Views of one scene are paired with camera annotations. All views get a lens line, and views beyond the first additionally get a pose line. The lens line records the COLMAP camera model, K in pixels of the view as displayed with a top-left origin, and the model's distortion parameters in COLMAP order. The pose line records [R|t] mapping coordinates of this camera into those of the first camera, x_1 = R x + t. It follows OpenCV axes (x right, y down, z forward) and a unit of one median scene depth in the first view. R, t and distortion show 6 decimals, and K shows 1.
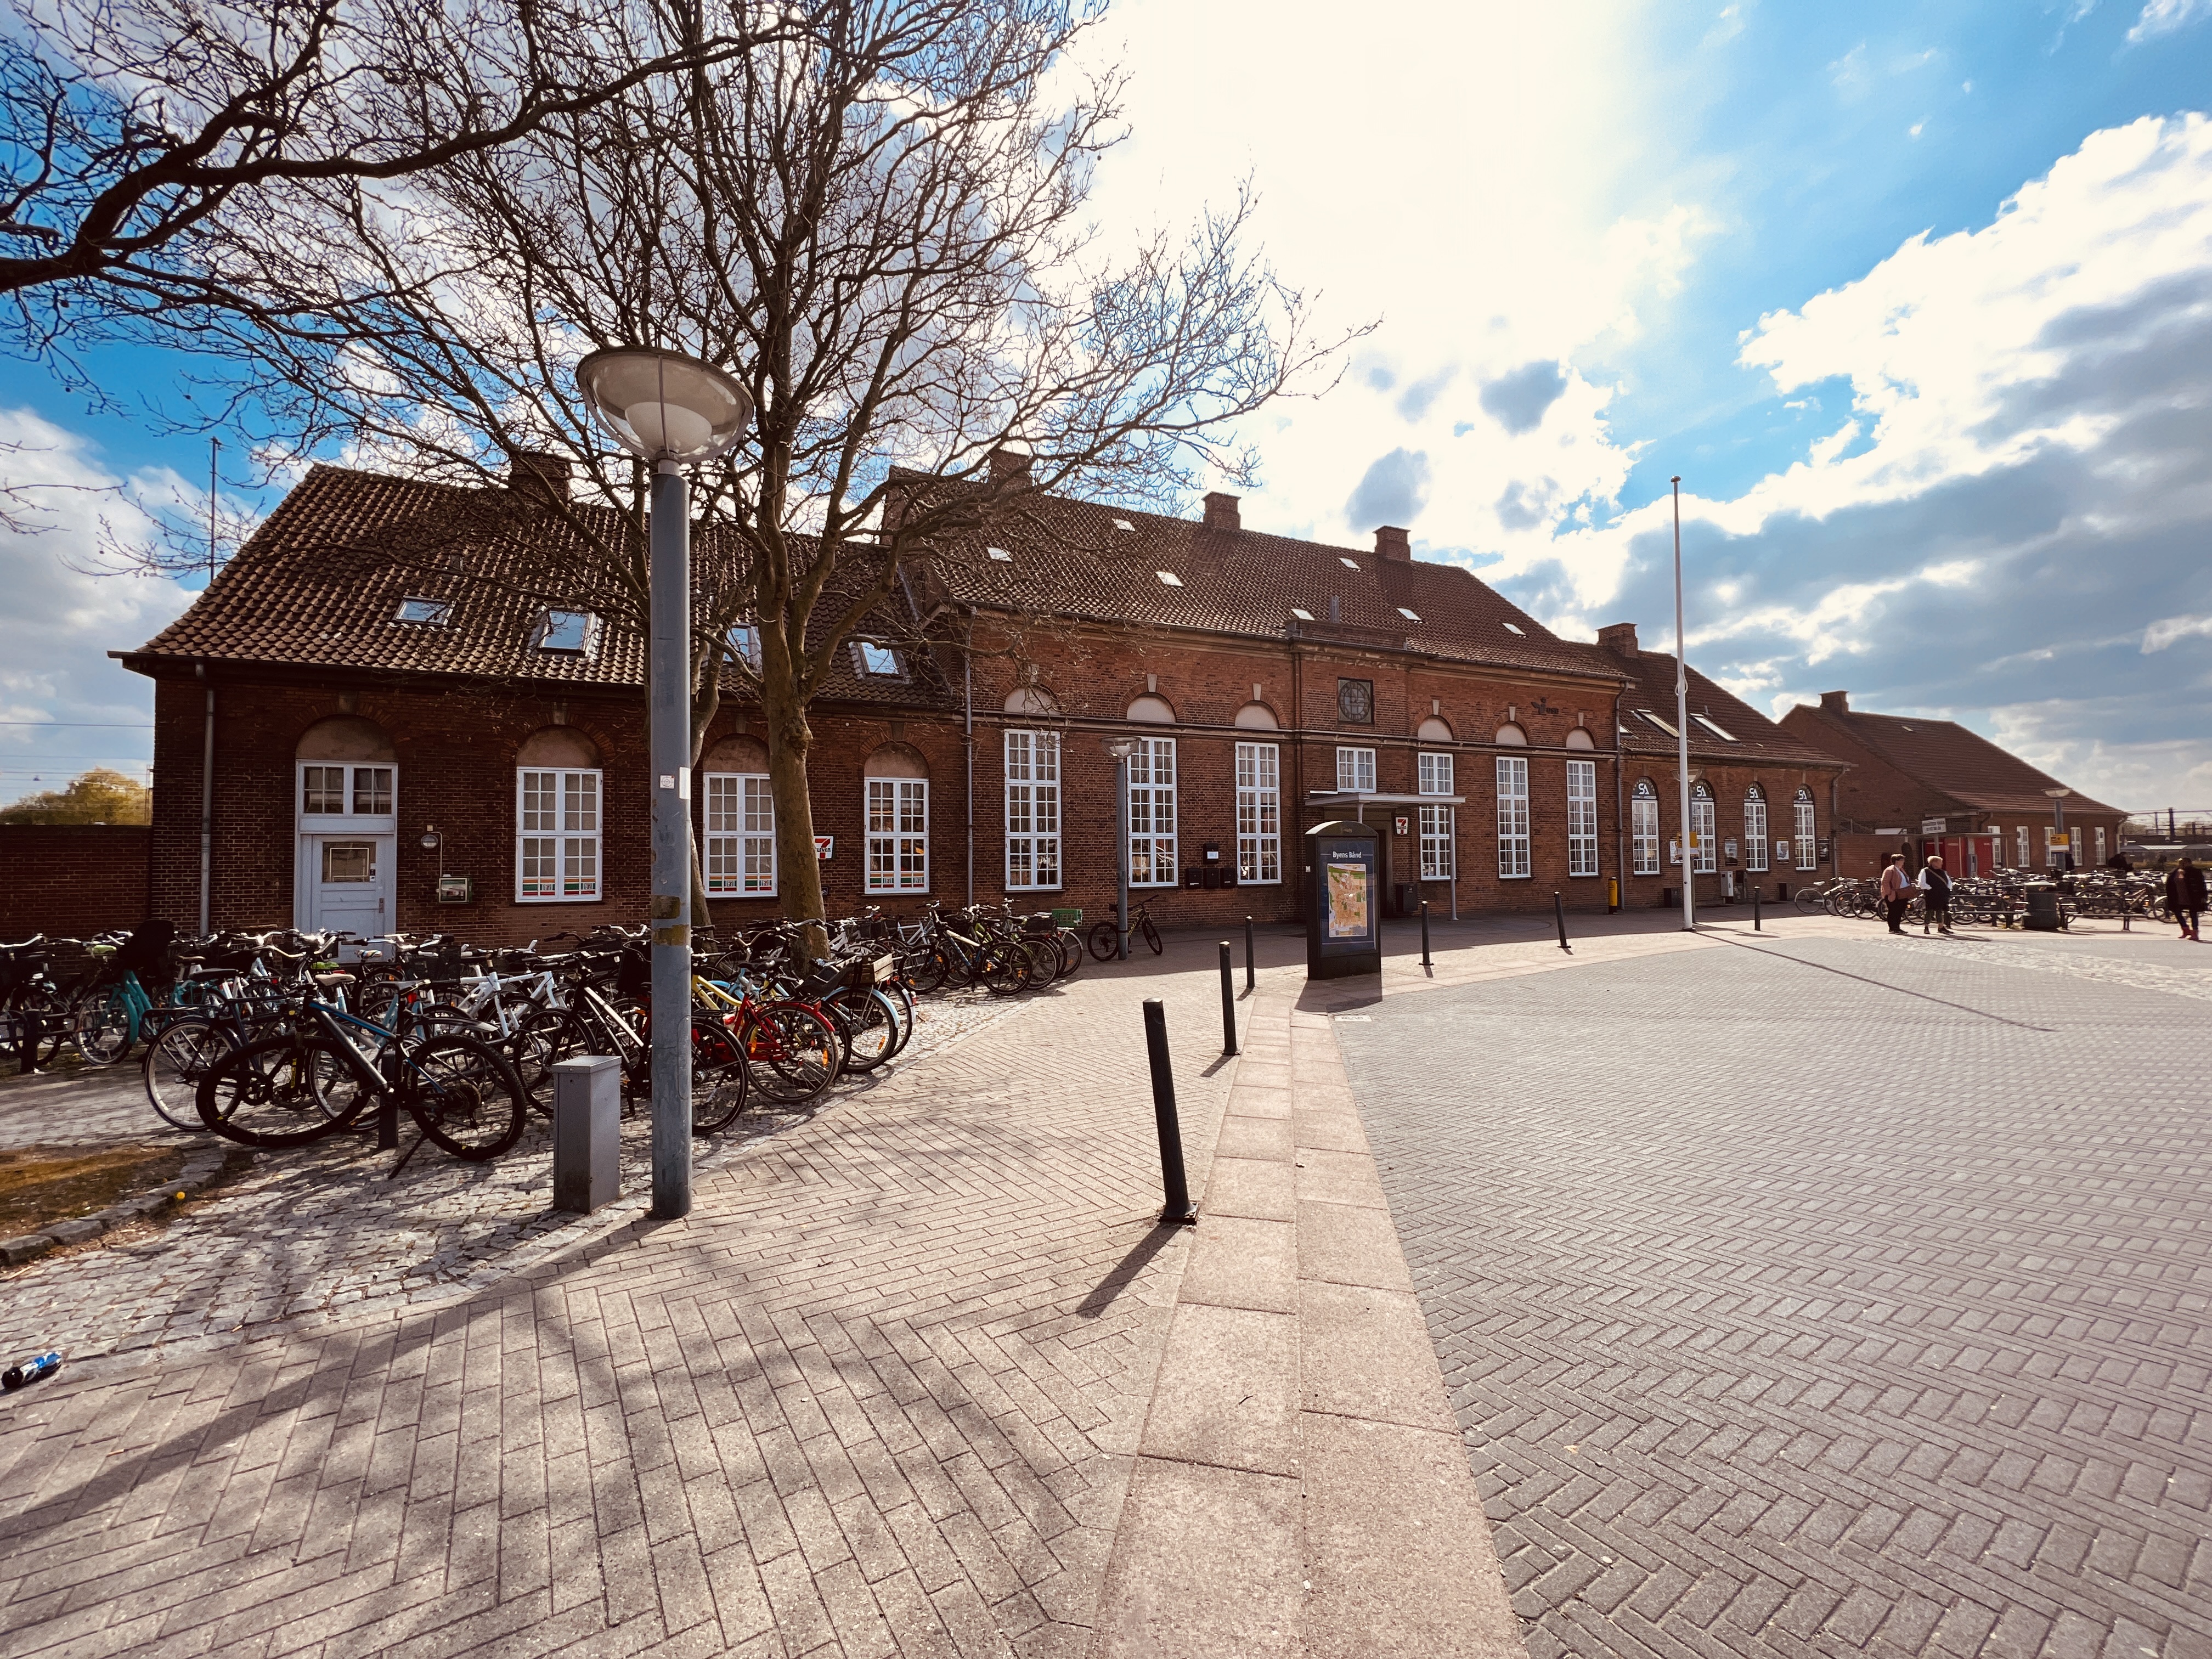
lens RADIAL K [[893.1, 0, 1106.0], [0, 893.1, 829.5], [0, 0, 1]] dist [-0.013816, 0.011969]
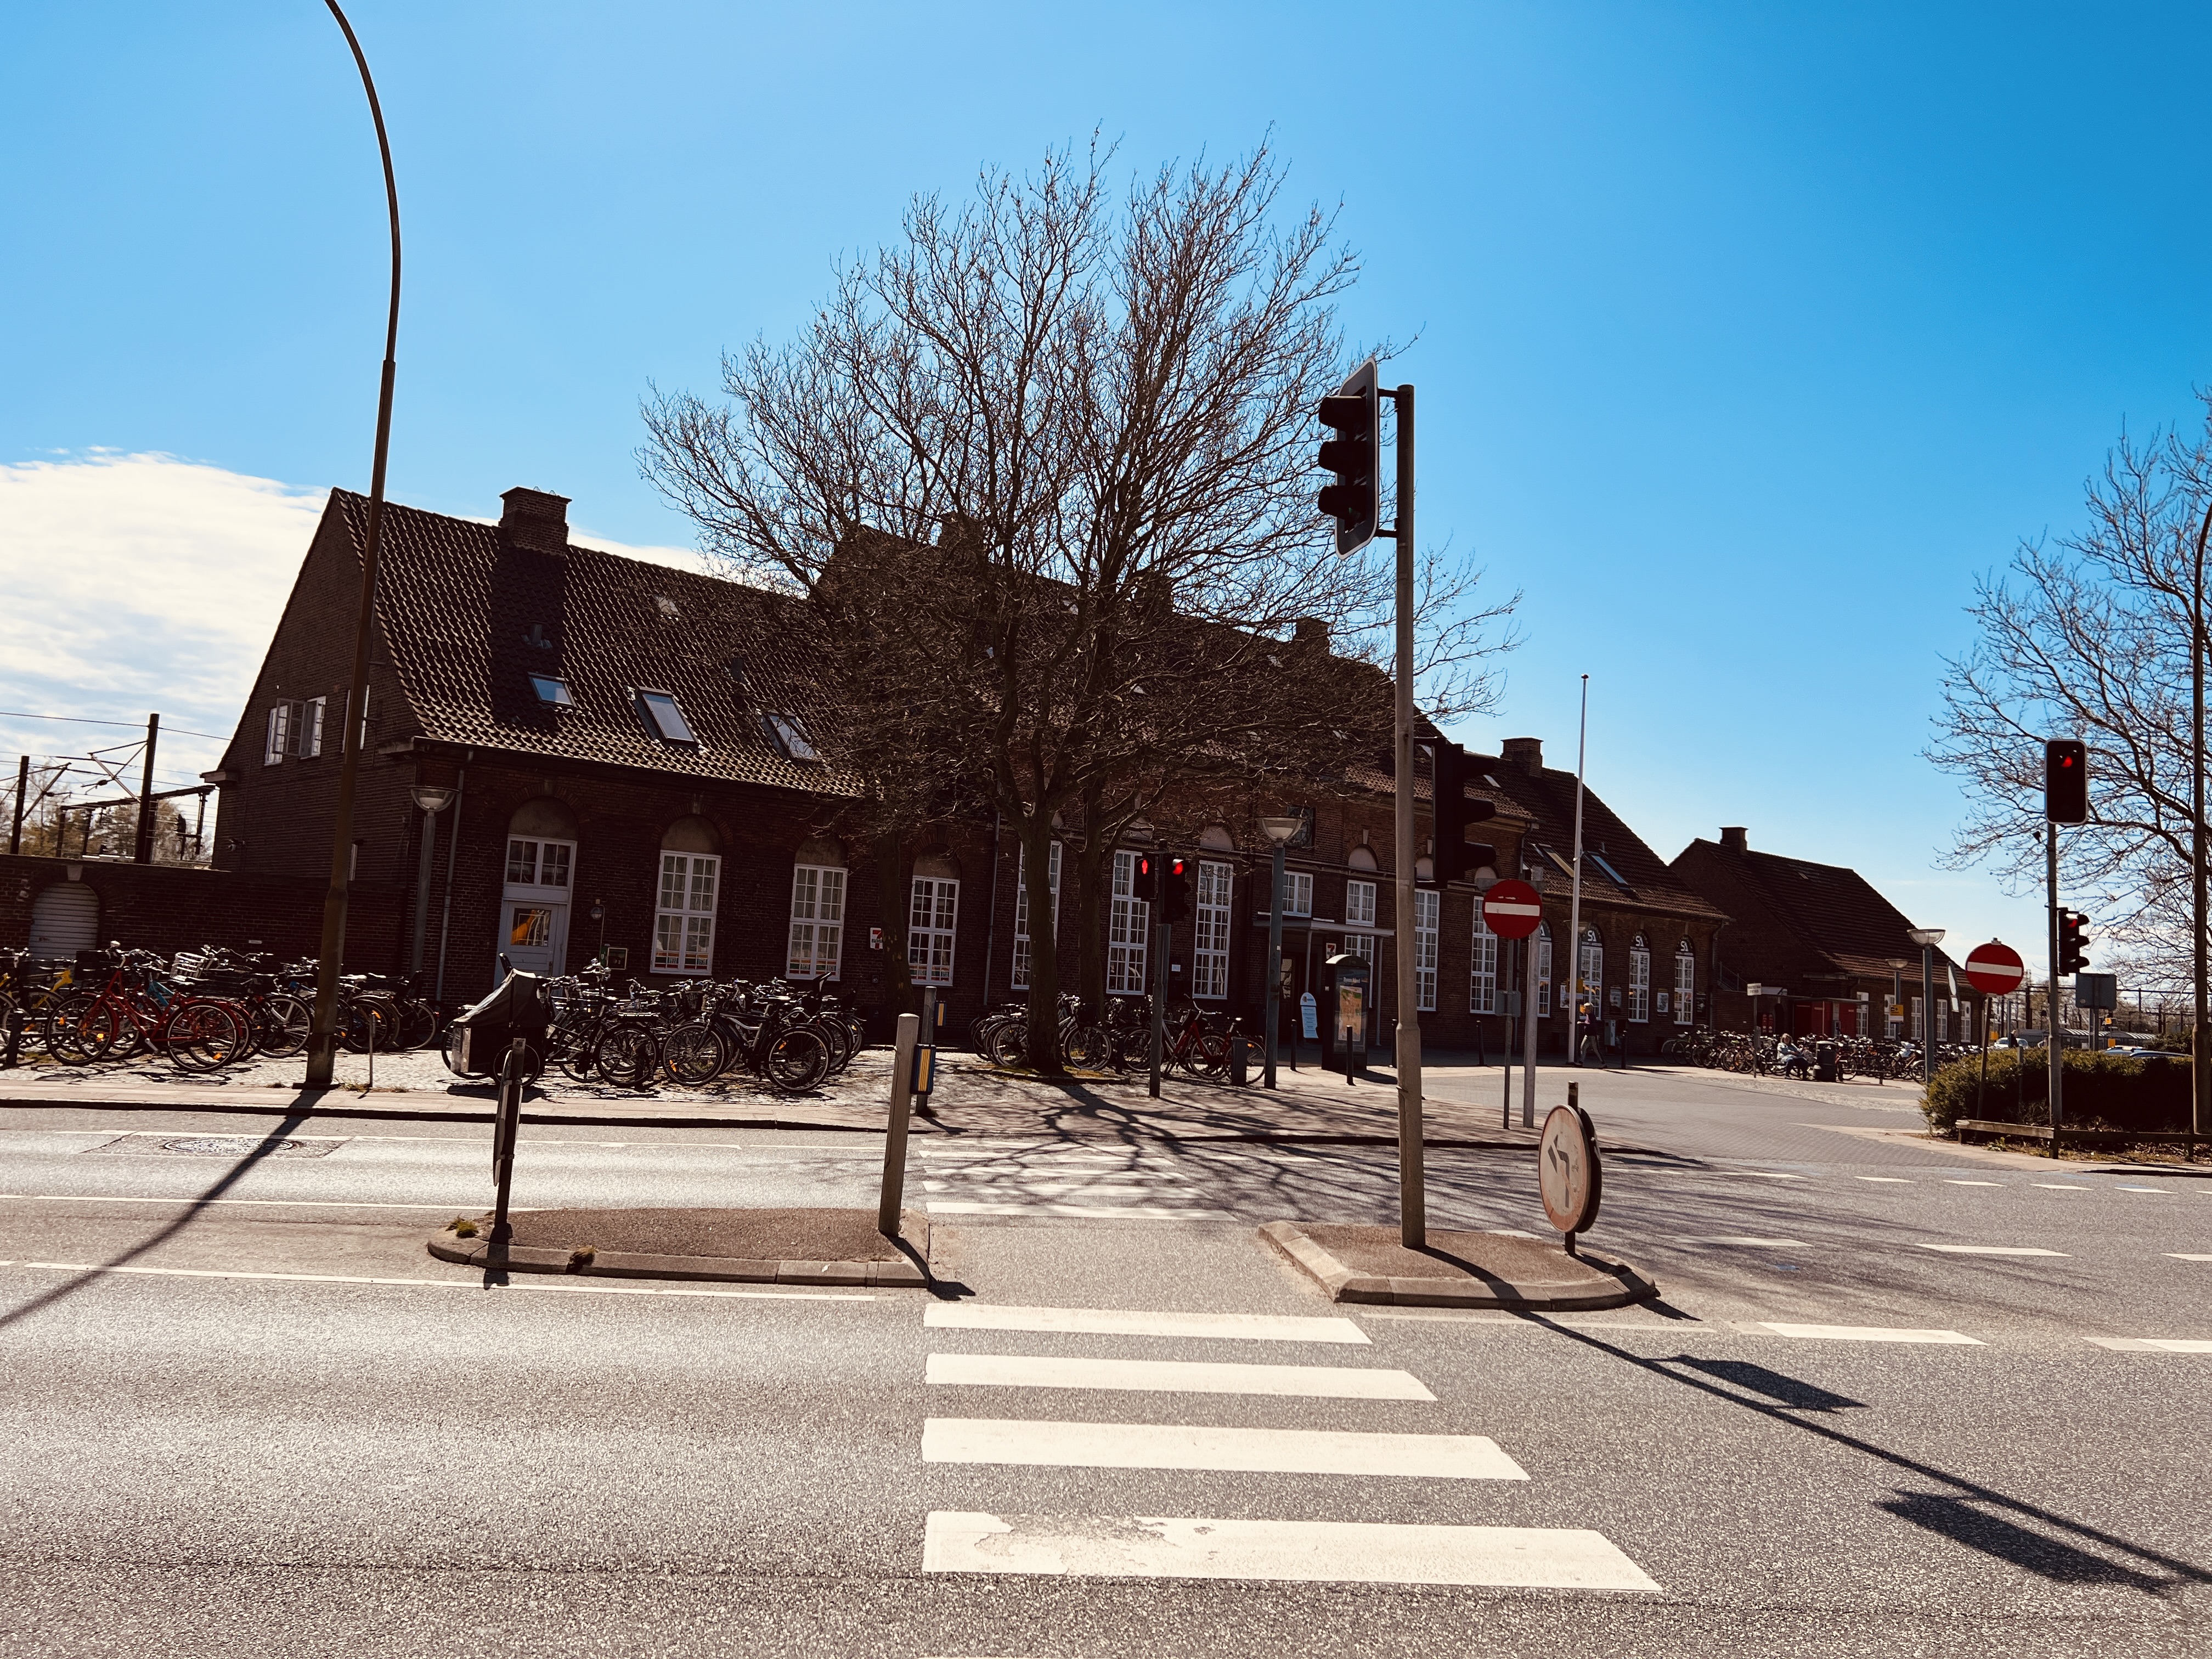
lens RADIAL K [[1707.2, 0, 1119.2], [0, 1707.2, 820.9], [0, 0, 1]] dist [0.094162, -0.077545]
pose [[0.947801, 0.094519, 0.304532, -0.540156], [-0.079137, 0.994903, -0.062495, -0.012416], [-0.308887, 0.035133, 0.950450, -0.841581]]
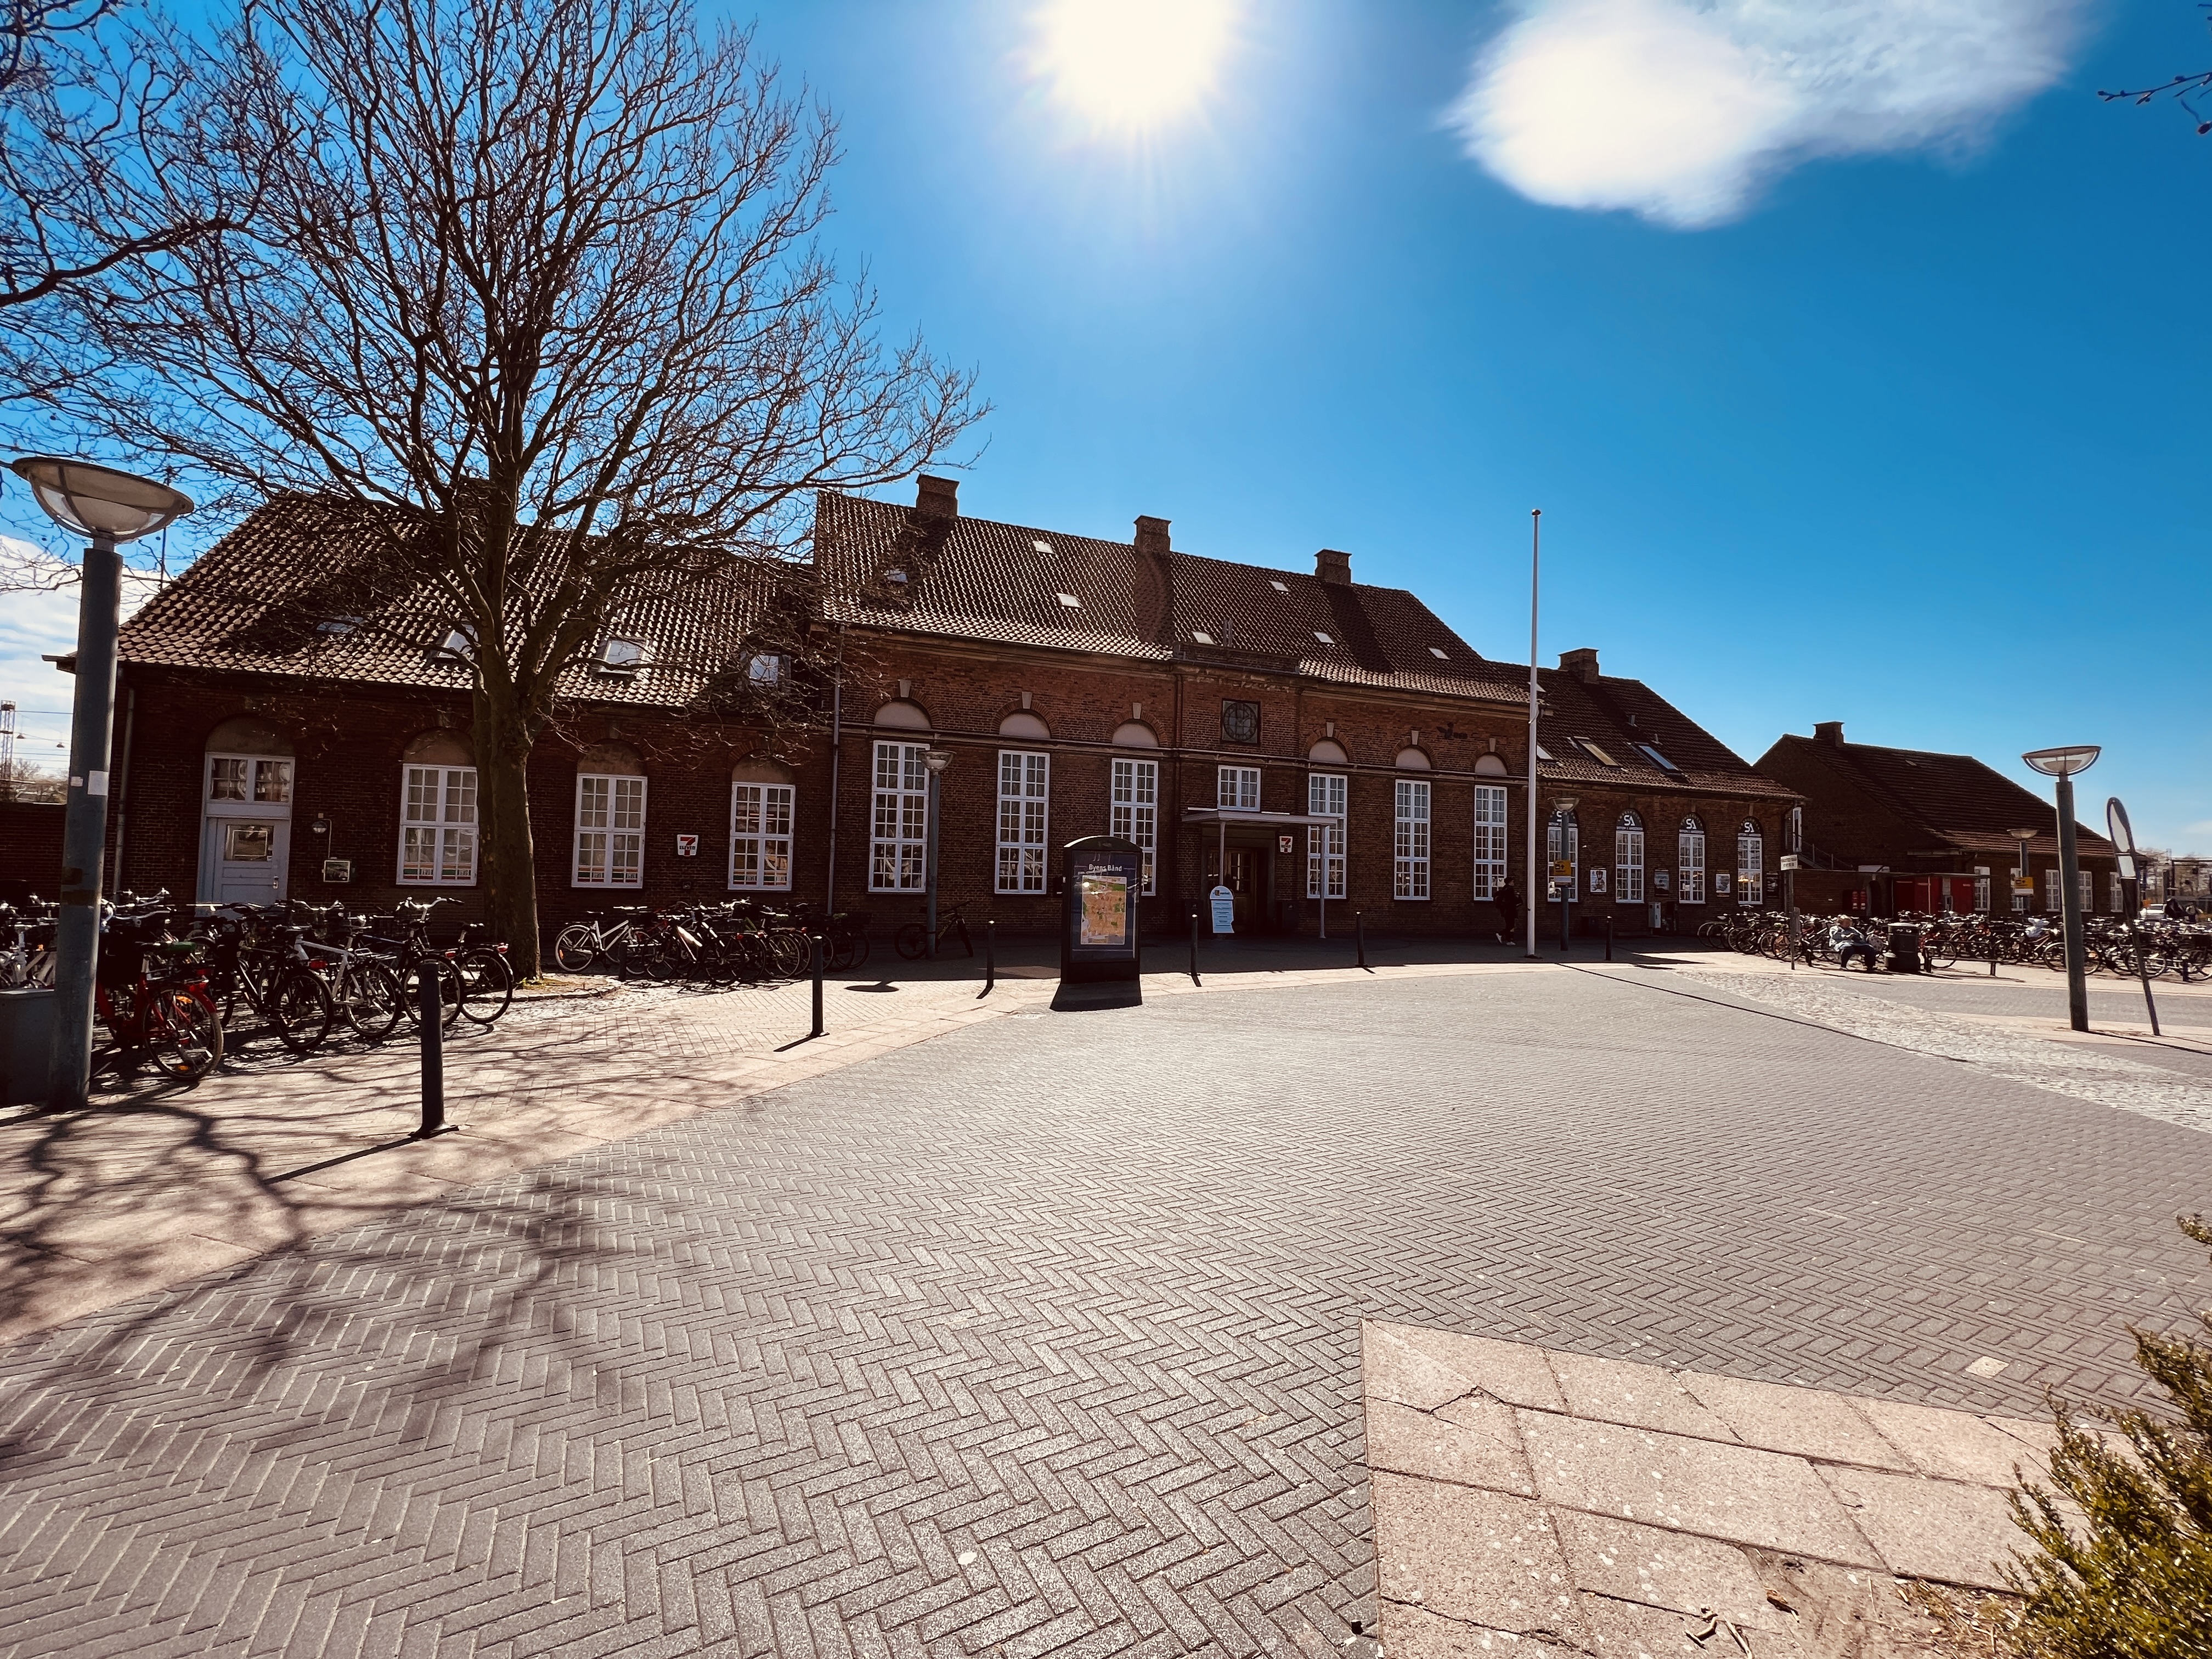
lens RADIAL K [[893.1, 0, 1106.0], [0, 893.1, 829.5], [0, 0, 1]] dist [-0.013816, 0.011969]
pose [[0.996787, 0.031595, -0.073606, 0.213814], [-0.032641, 0.999382, -0.013045, -0.001204], [0.073148, 0.015405, 0.997202, -0.037604]]
